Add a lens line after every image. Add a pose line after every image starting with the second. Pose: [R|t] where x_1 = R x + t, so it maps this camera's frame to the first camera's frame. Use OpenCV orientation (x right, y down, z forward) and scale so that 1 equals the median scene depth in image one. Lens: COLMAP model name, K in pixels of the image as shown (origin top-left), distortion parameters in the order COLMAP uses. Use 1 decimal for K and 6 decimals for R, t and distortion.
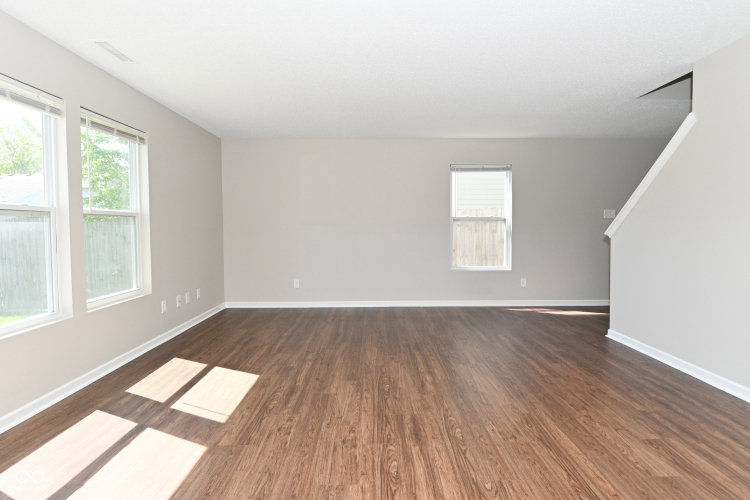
lens RADIAL K [[395.1, 0, 378.1], [0, 395.1, 242.3], [0, 0, 1]] dist [0.017921, -0.030024]
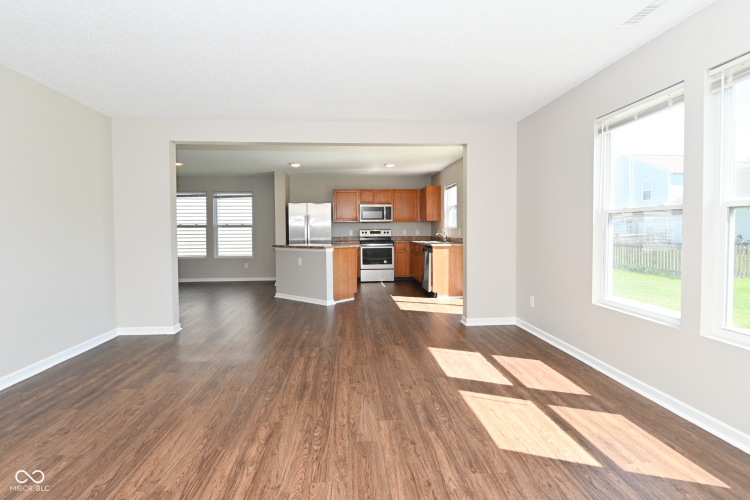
lens RADIAL K [[395.1, 0, 378.1], [0, 395.1, 242.3], [0, 0, 1]] dist [0.017921, -0.030024]
pose [[-0.997632, 0.013334, -0.067477, -0.057114], [0.008678, 0.997591, 0.068824, -0.074841], [0.068232, 0.068075, -0.995344, 2.000215]]
